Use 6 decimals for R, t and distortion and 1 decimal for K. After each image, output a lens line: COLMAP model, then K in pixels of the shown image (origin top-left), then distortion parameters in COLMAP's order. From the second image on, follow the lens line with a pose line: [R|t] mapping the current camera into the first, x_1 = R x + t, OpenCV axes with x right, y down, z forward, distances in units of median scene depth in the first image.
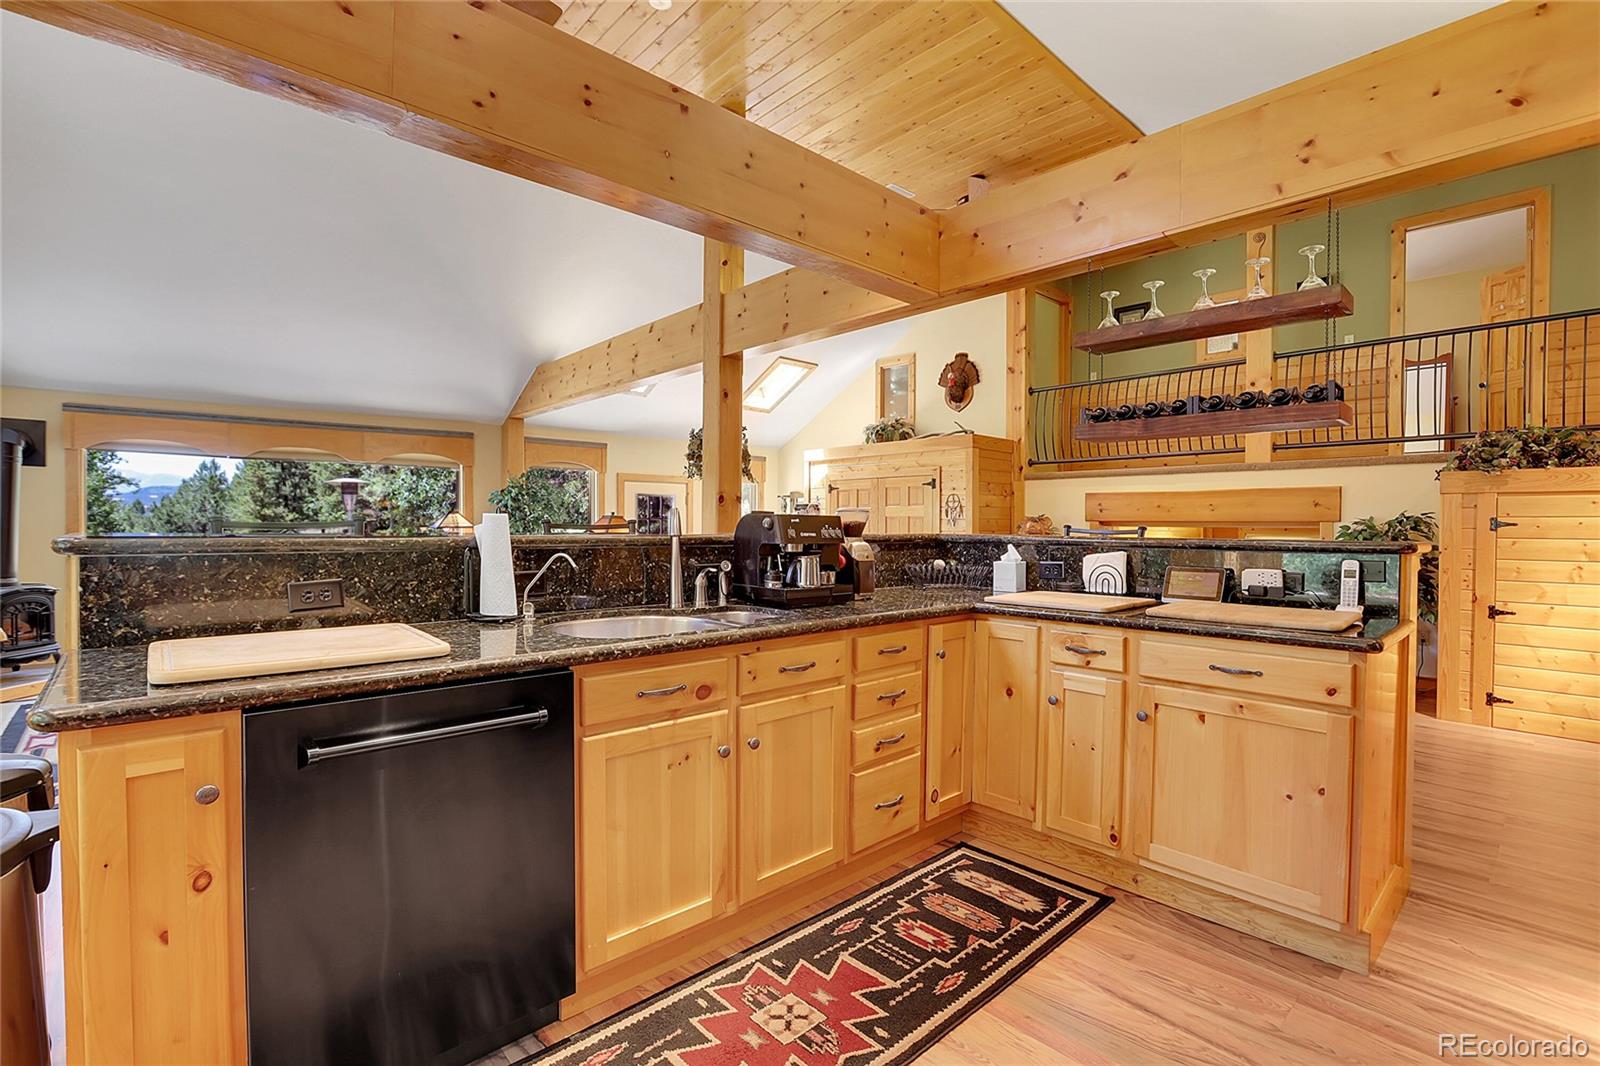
lens RADIAL K [[730.3, 0, 804.2], [0, 730.3, 533.4], [0, 0, 1]] dist [-0.059730, 0.026287]
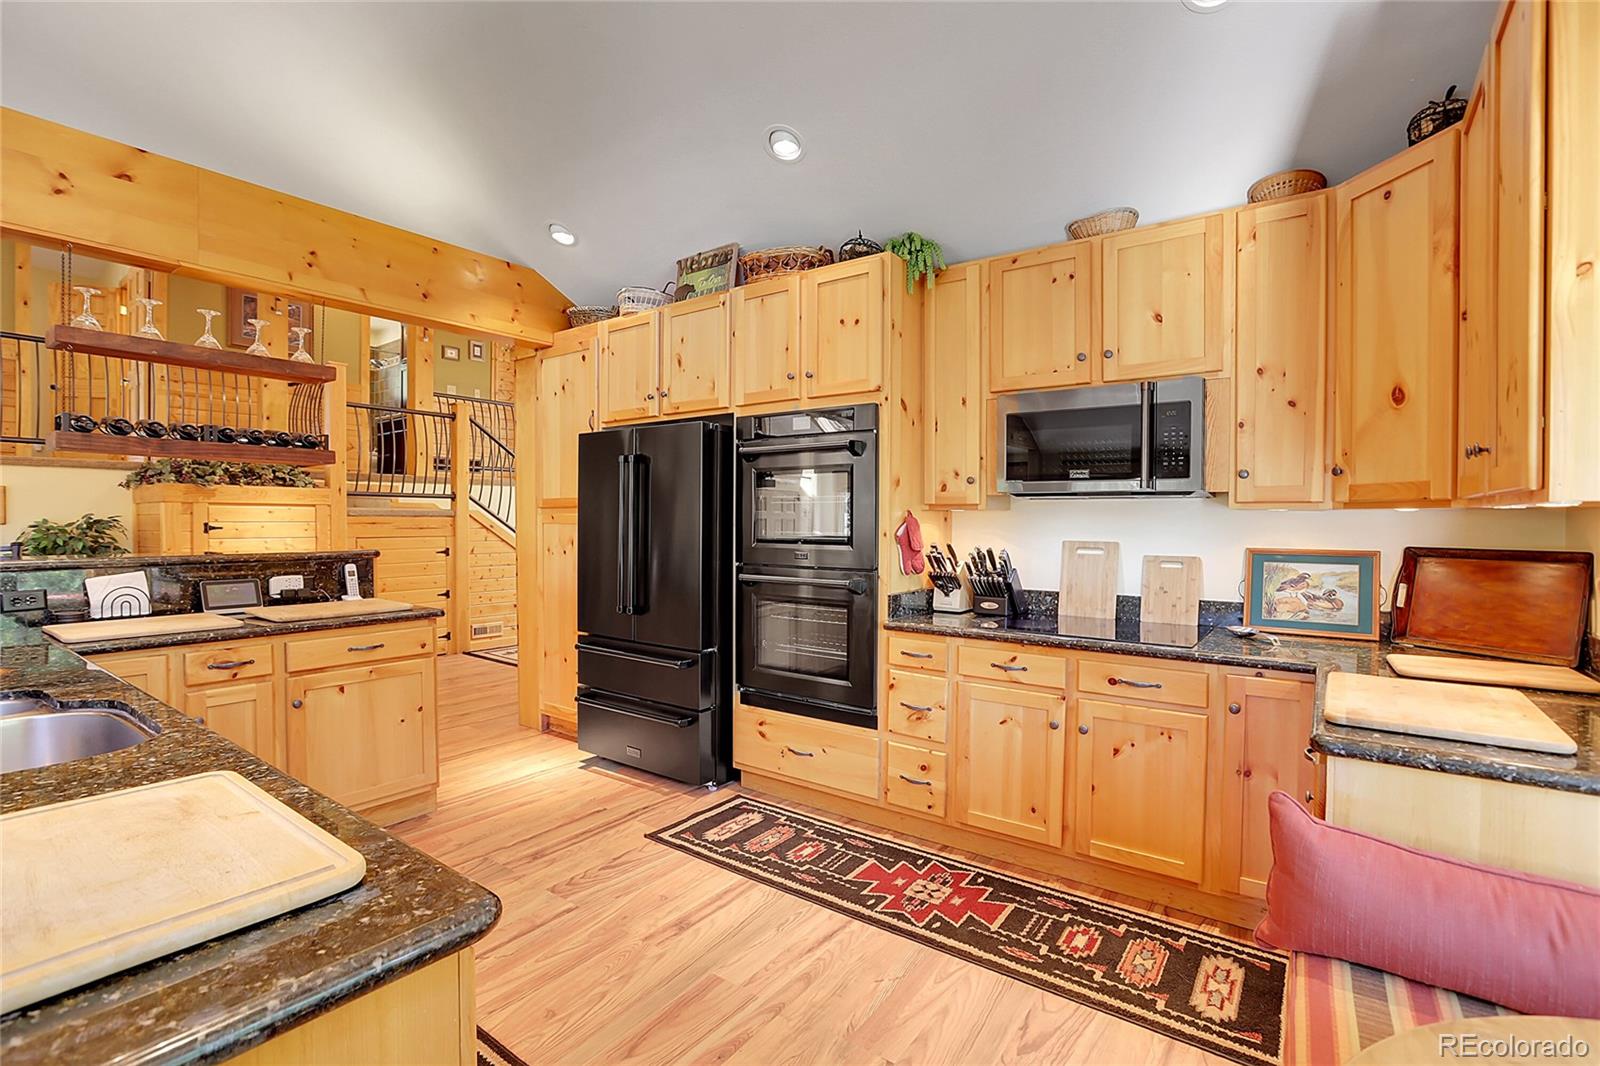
lens RADIAL K [[730.3, 0, 804.2], [0, 730.3, 533.4], [0, 0, 1]] dist [-0.059730, 0.026287]
pose [[-0.189629, -0.026104, 0.981509, -0.367289], [0.004391, 0.999614, 0.027434, -0.026717], [-0.981846, 0.009512, -0.189441, 0.163757]]
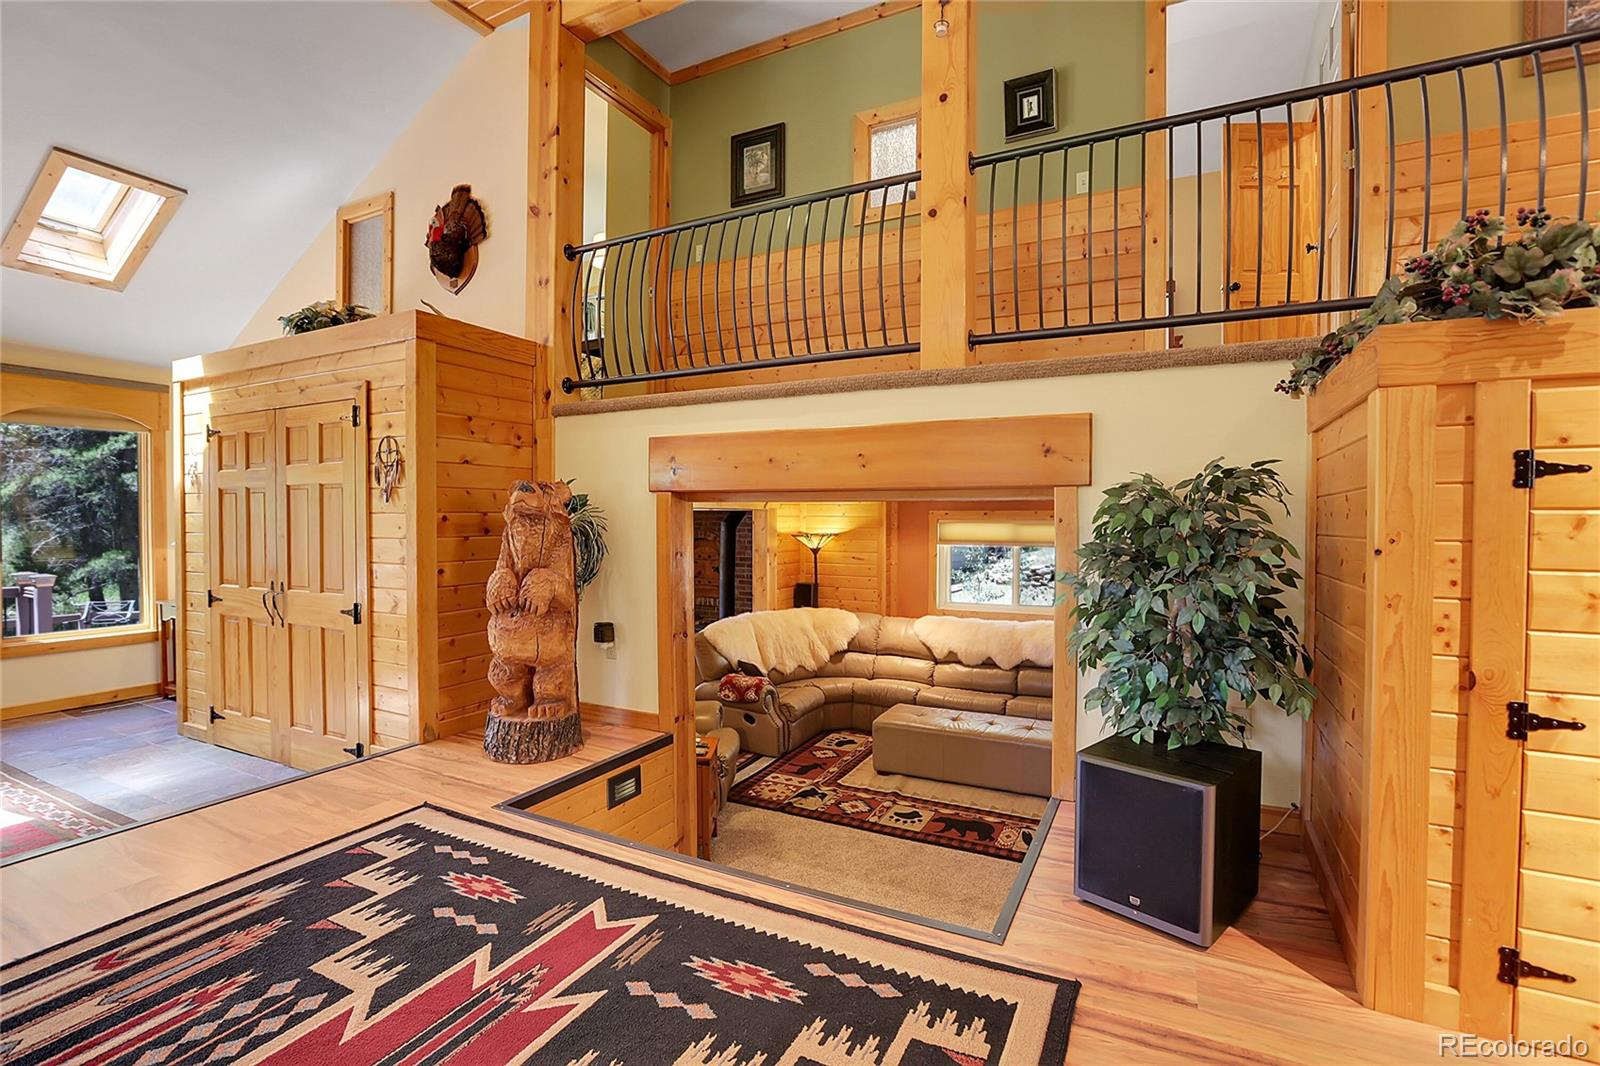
lens RADIAL K [[730.3, 0, 804.2], [0, 730.3, 533.4], [0, 0, 1]] dist [-0.059730, 0.026287]
pose [[0.936983, -0.009497, 0.349246, 0.425039], [0.006016, 0.999921, 0.011049, 0.010374], [-0.349323, -0.008252, 0.936966, 0.648956]]
